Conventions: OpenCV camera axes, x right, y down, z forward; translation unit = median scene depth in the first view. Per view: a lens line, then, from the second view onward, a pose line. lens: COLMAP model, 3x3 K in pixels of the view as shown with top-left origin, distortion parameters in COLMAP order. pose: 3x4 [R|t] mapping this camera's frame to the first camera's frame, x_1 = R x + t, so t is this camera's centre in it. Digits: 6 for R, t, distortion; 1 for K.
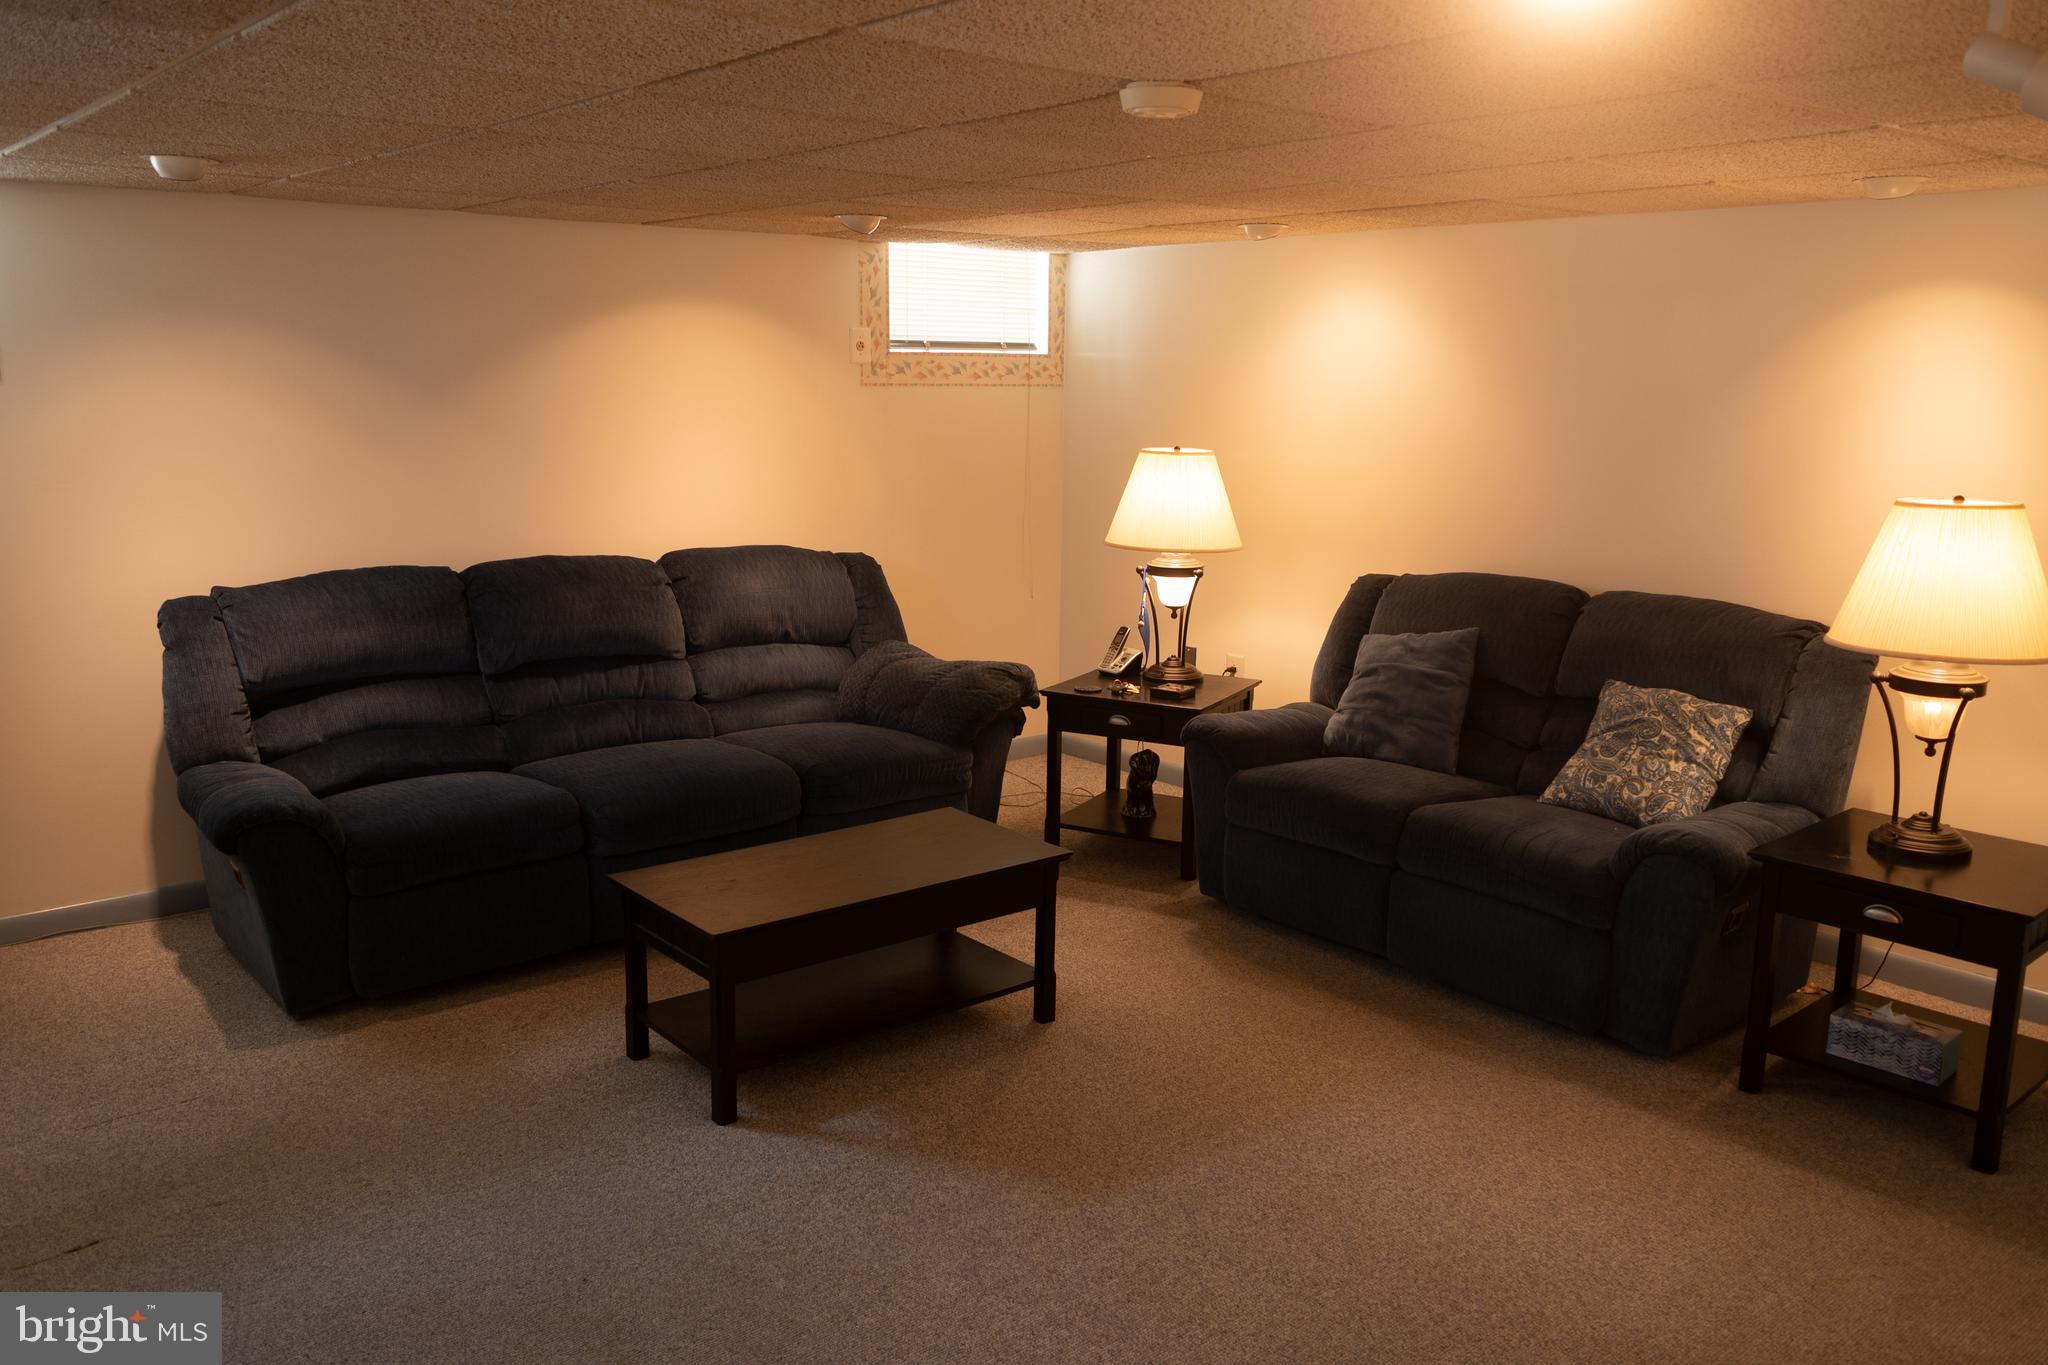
lens RADIAL K [[1609.5, 0, 1024.0], [0, 1609.5, 682.5], [0, 0, 1]] dist [-0.039598, 0.014480]
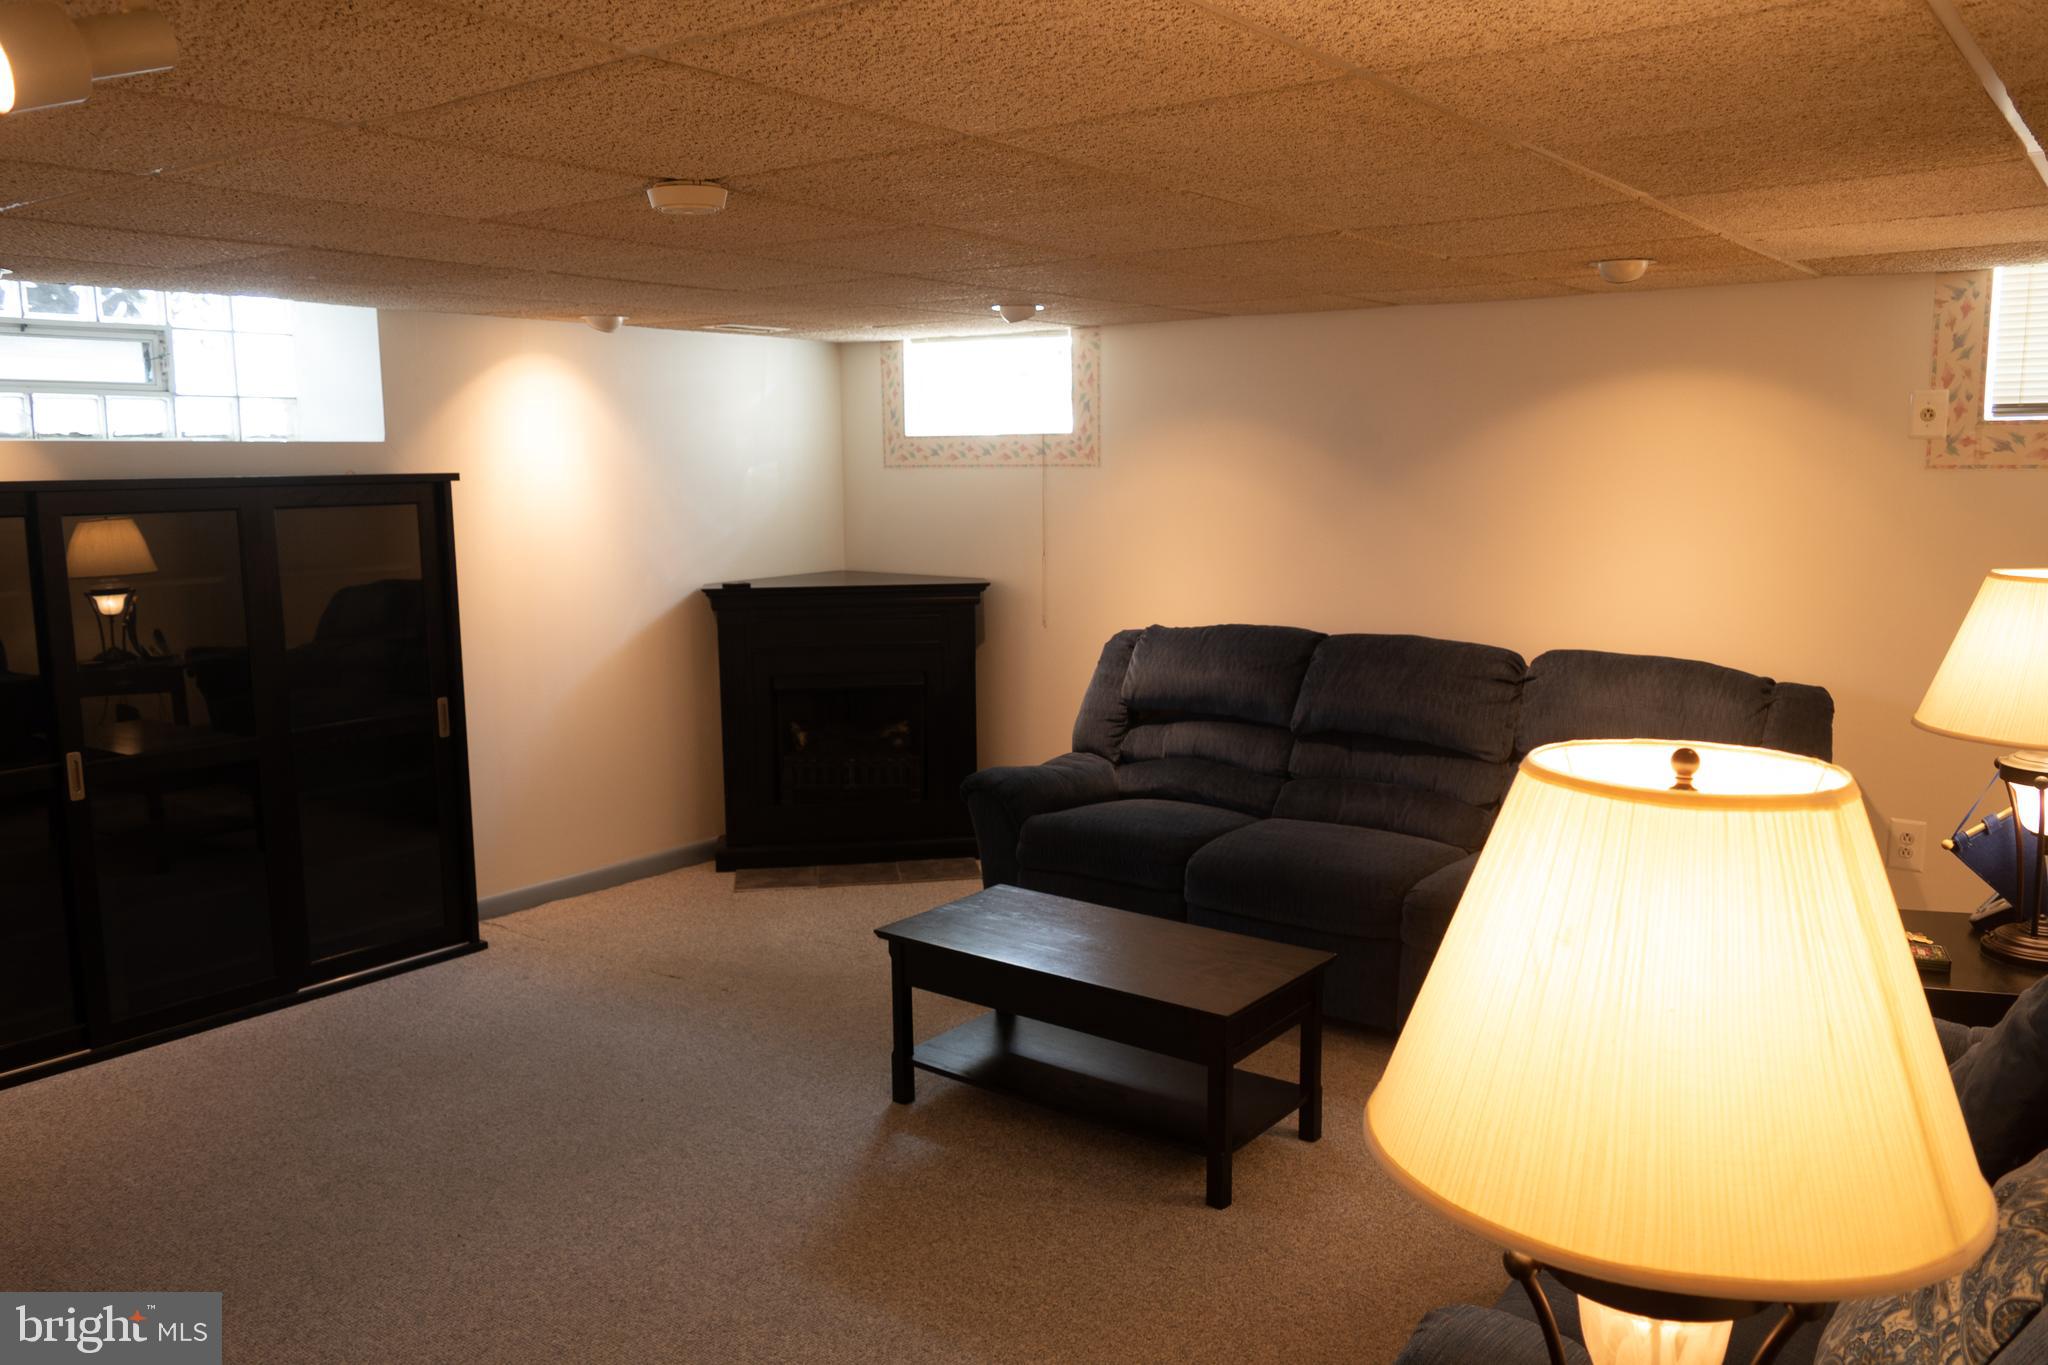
lens RADIAL K [[1609.5, 0, 1024.0], [0, 1609.5, 682.5], [0, 0, 1]] dist [-0.039598, 0.014480]
pose [[0.207082, 0.126075, -0.970166, 0.535183], [-0.175444, 0.980371, 0.089953, -0.082198], [0.962464, 0.151582, 0.225136, 0.456699]]
